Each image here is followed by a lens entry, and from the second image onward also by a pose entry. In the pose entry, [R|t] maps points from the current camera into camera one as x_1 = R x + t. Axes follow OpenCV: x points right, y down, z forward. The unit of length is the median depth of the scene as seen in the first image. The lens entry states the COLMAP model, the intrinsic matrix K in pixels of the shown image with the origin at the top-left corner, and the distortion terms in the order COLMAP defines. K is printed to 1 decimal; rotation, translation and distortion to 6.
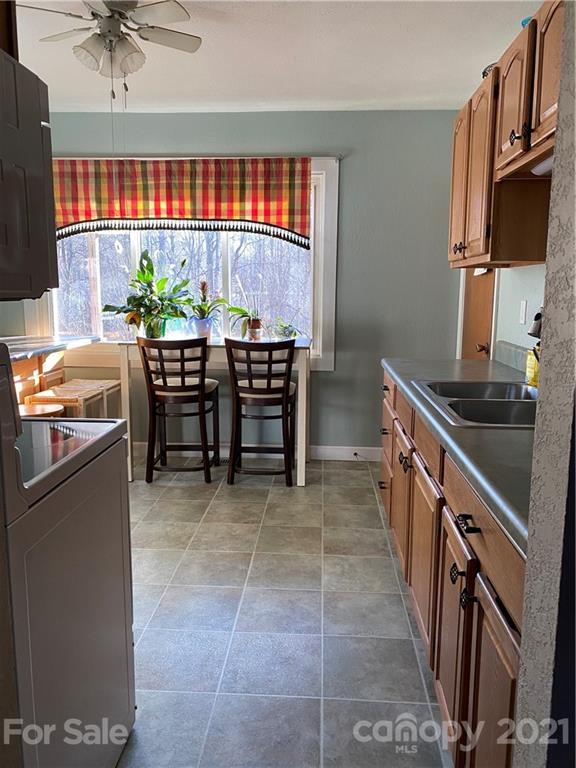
lens RADIAL K [[594.9, 0, 287.6], [0, 594.9, 381.8], [0, 0, 1]] dist [0.006426, 0.002901]
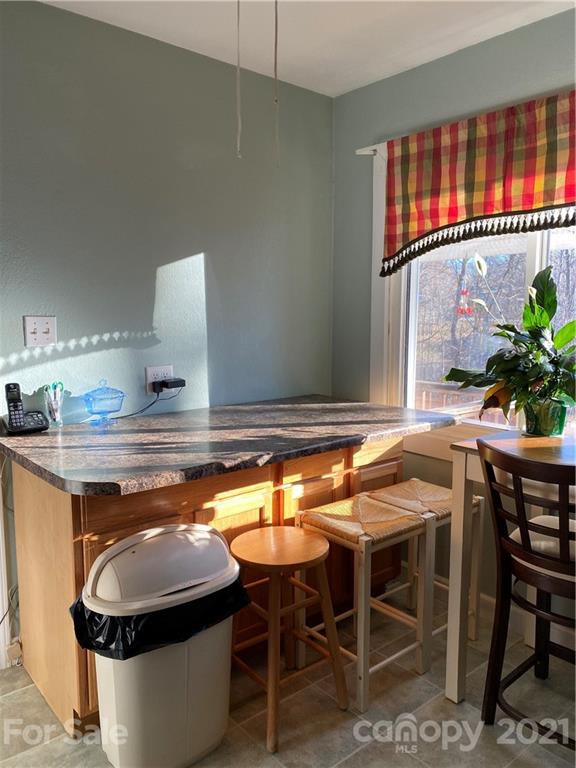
lens RADIAL K [[594.9, 0, 289.7], [0, 594.9, 381.5], [0, 0, 1]] dist [0.006426, 0.002901]
pose [[0.695705, 0.076982, -0.714191, -0.009220], [-0.112388, 0.993662, -0.002373, -0.095239], [0.709482, 0.081917, 0.699947, 0.484063]]
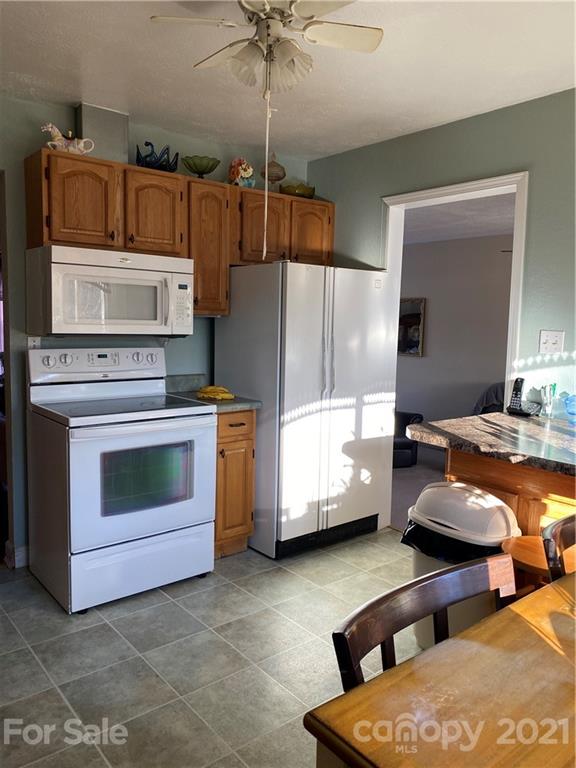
lens RADIAL K [[594.9, 0, 287.5], [0, 594.9, 383.1], [0, 0, 1]] dist [0.006426, 0.002901]
pose [[-0.734739, 0.055935, -0.676040, 0.966030], [-0.133544, 0.965165, 0.224996, -0.661981], [0.665075, 0.255594, -0.701675, 3.667054]]
